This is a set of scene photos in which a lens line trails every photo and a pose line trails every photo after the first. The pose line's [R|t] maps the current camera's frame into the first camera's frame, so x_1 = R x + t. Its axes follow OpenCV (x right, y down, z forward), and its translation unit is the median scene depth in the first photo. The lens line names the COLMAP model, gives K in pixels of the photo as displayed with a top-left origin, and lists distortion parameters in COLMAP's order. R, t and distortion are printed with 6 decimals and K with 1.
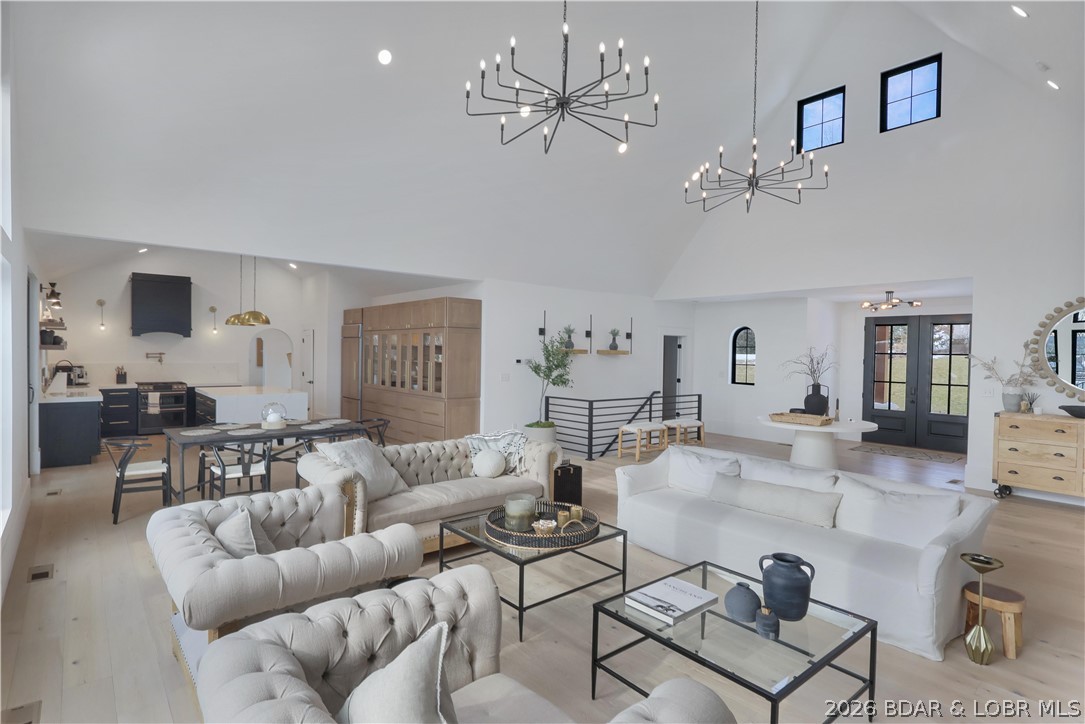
lens RADIAL K [[555.7, 0, 546.3], [0, 555.7, 355.8], [0, 0, 1]] dist [0.002321, -0.000940]
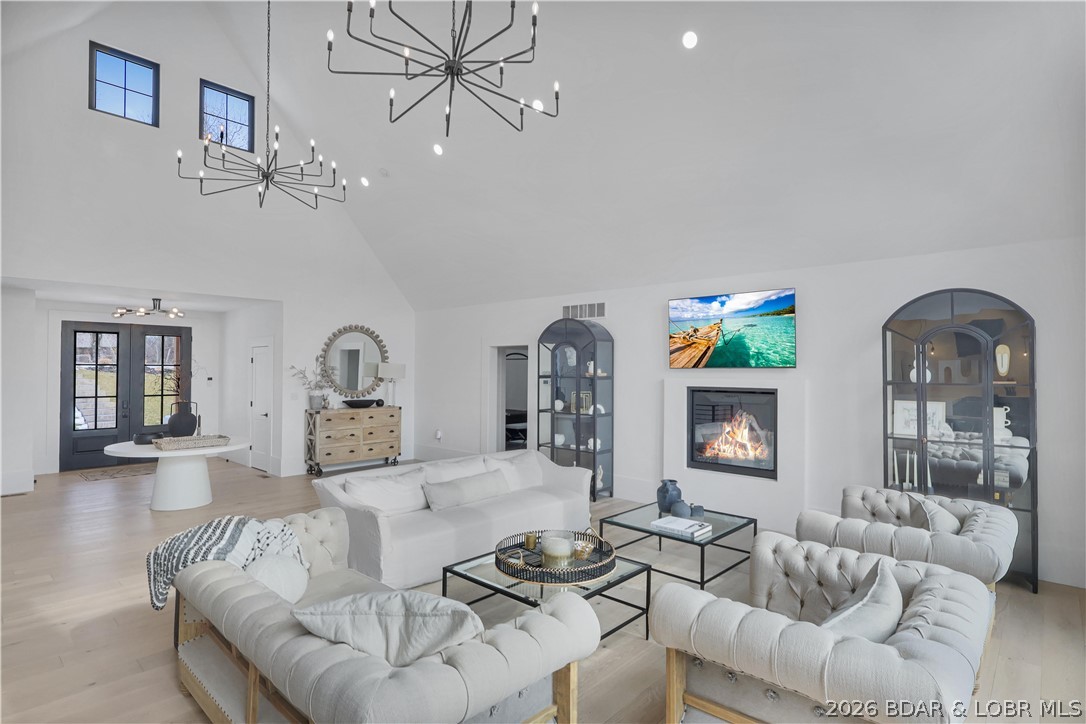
lens RADIAL K [[556.2, 0, 536.5], [0, 556.2, 359.1], [0, 0, 1]] dist [0.002321, -0.000940]
pose [[-0.109773, 0.000490, 0.993957, -0.401627], [0.002428, 0.999997, -0.000224, -0.013067], [-0.993954, 0.002388, -0.109774, 0.484032]]
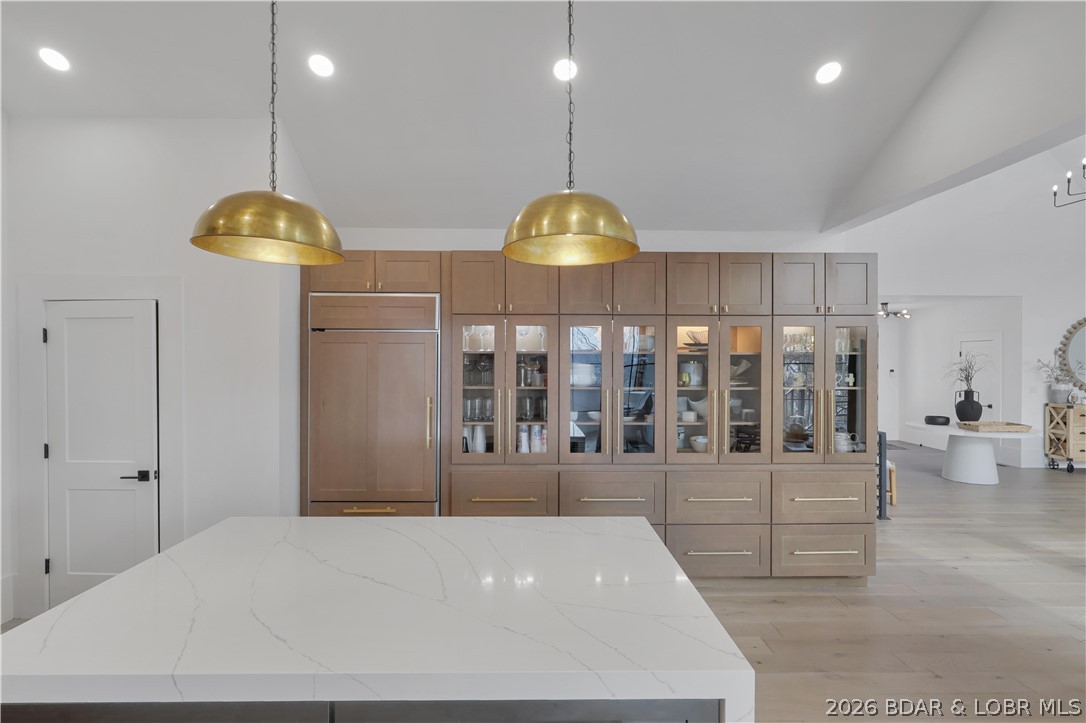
lens RADIAL K [[556.2, 0, 541.2], [0, 556.2, 361.1], [0, 0, 1]] dist [0.002321, -0.000940]
pose [[0.627009, -0.017316, 0.778819, -0.706961], [0.011615, 0.999850, 0.012879, -0.022504], [-0.778925, 0.000971, 0.627116, 0.868899]]
